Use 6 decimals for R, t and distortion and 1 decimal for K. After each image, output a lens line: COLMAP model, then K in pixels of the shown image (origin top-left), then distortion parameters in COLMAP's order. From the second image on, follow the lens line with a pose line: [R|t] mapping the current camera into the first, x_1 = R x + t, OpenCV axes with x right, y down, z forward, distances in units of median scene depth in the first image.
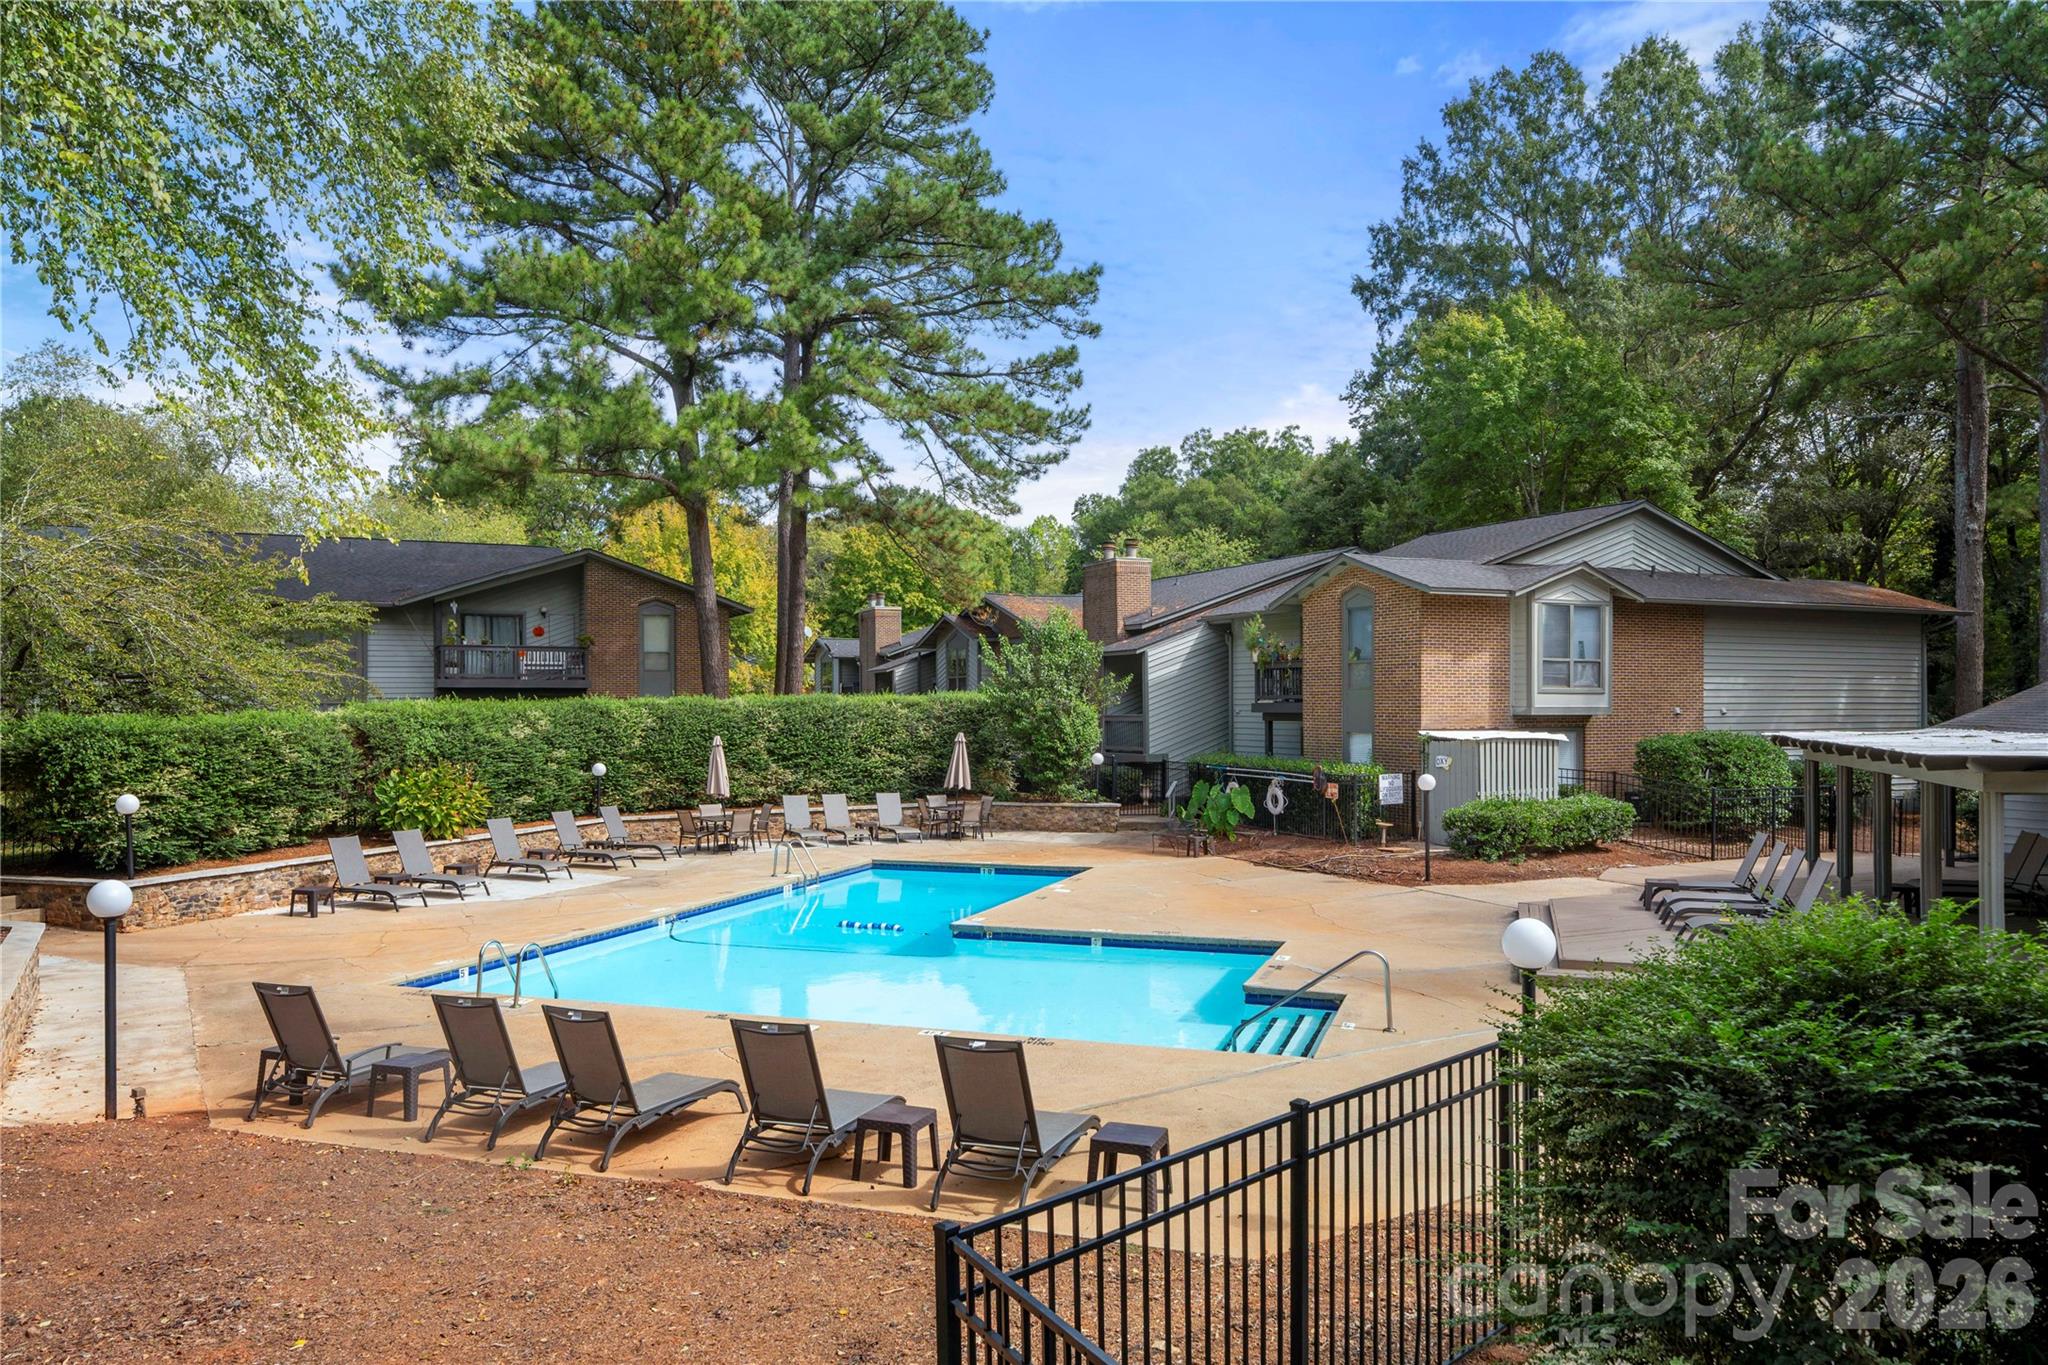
lens RADIAL K [[1369.6, 0, 1023.5], [0, 1369.6, 660.7], [0, 0, 1]] dist [0.006153, -0.002602]
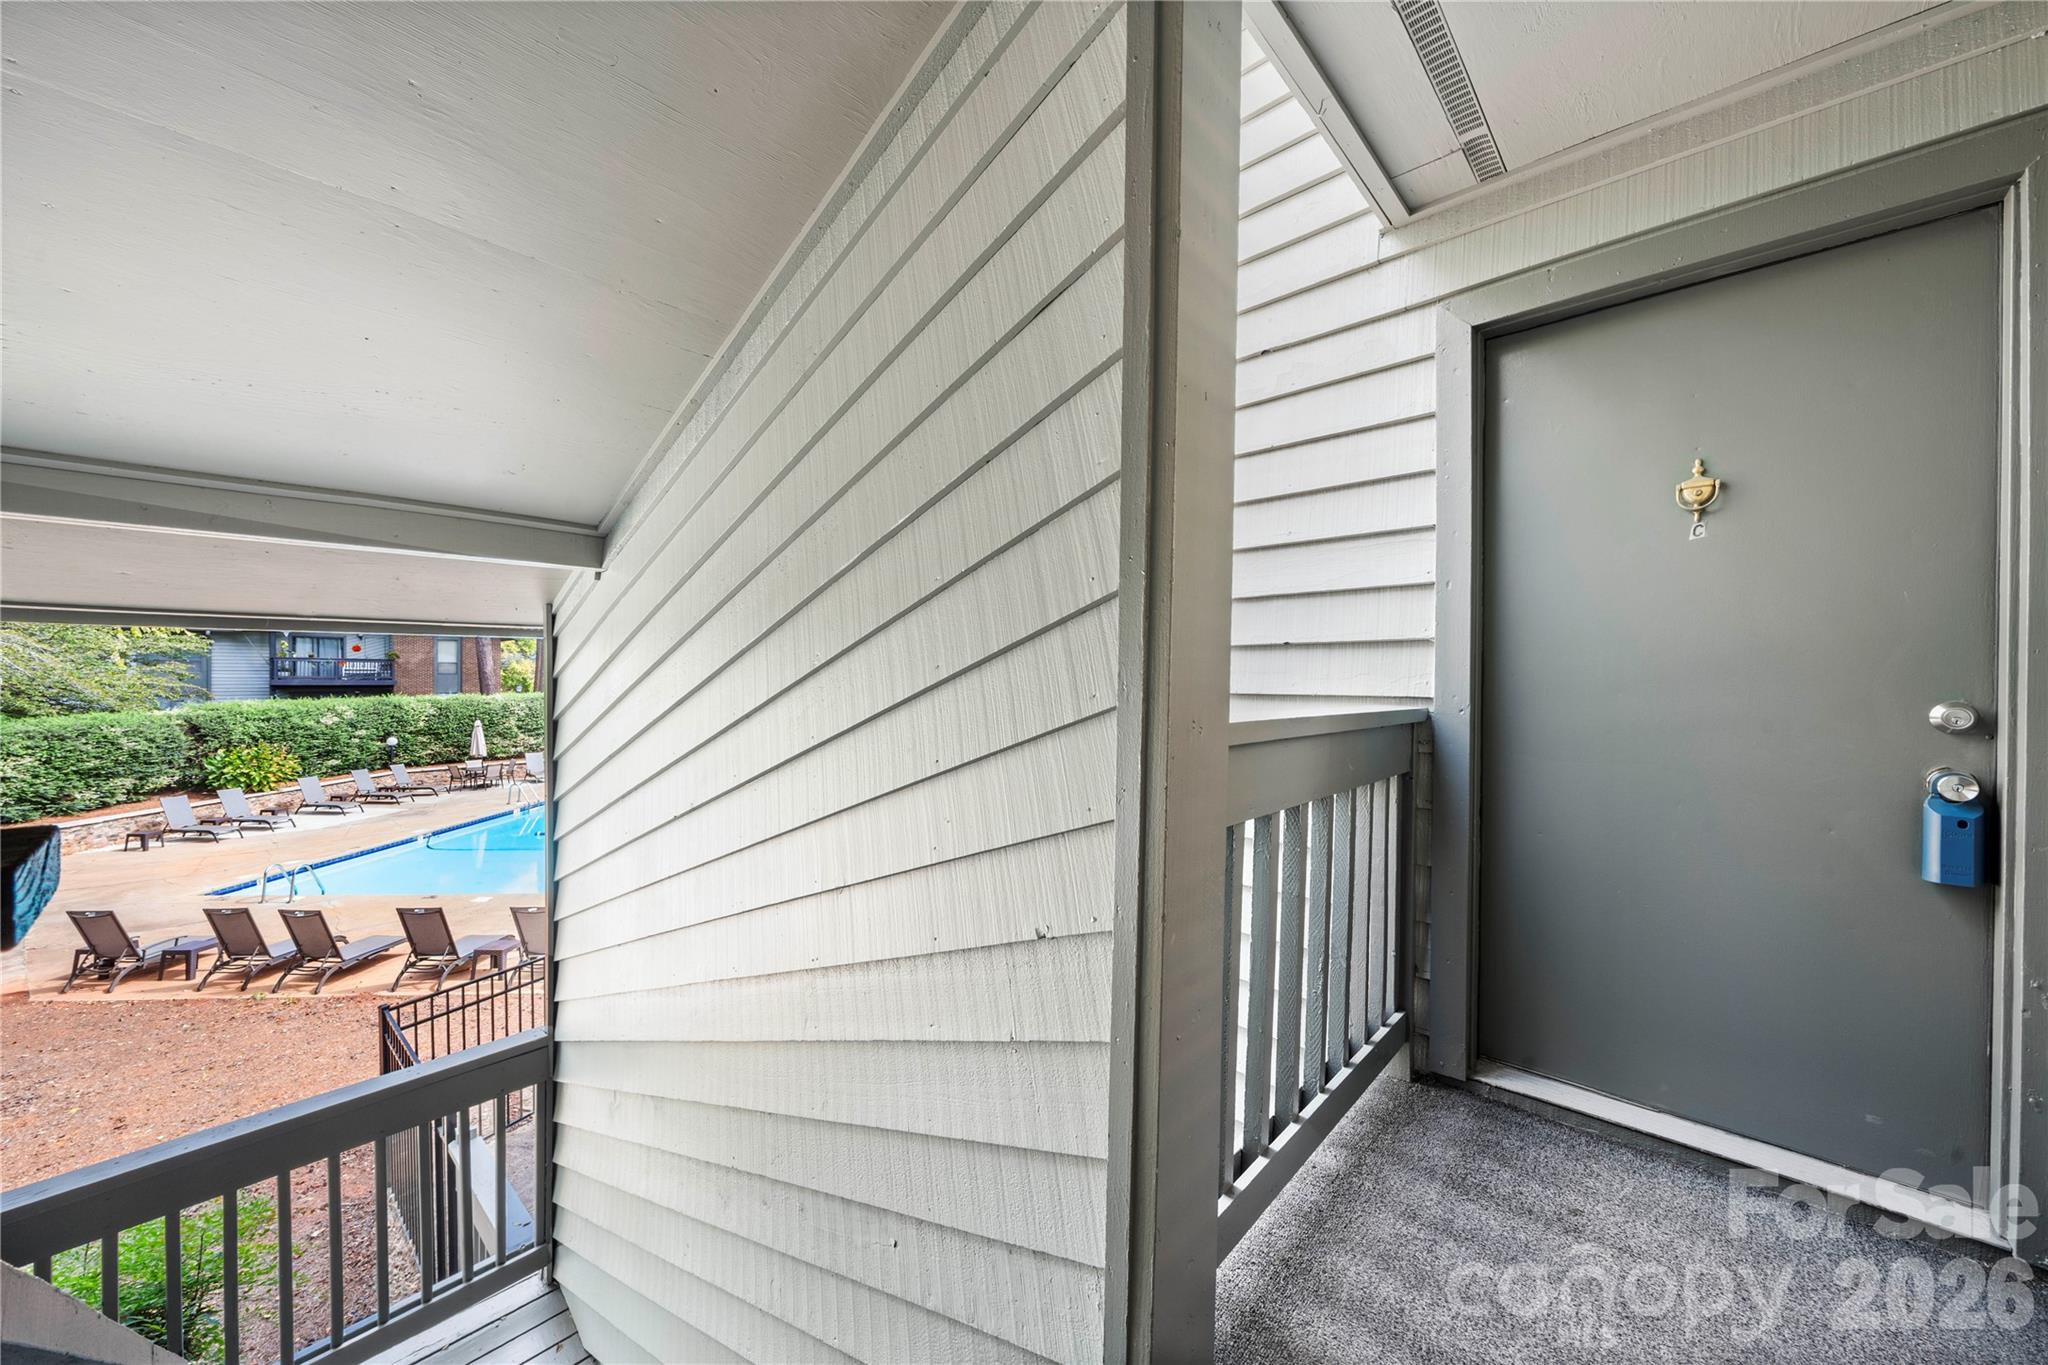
lens RADIAL K [[727.7, 0, 1017.4], [0, 727.7, 667.7], [0, 0, 1]] dist [-0.003450, -0.000202]
pose [[0.928531, 0.013335, 0.371014, 0.083994], [-0.018146, 0.999790, 0.009477, -0.041683], [-0.370810, -0.015532, 0.928579, -0.111569]]
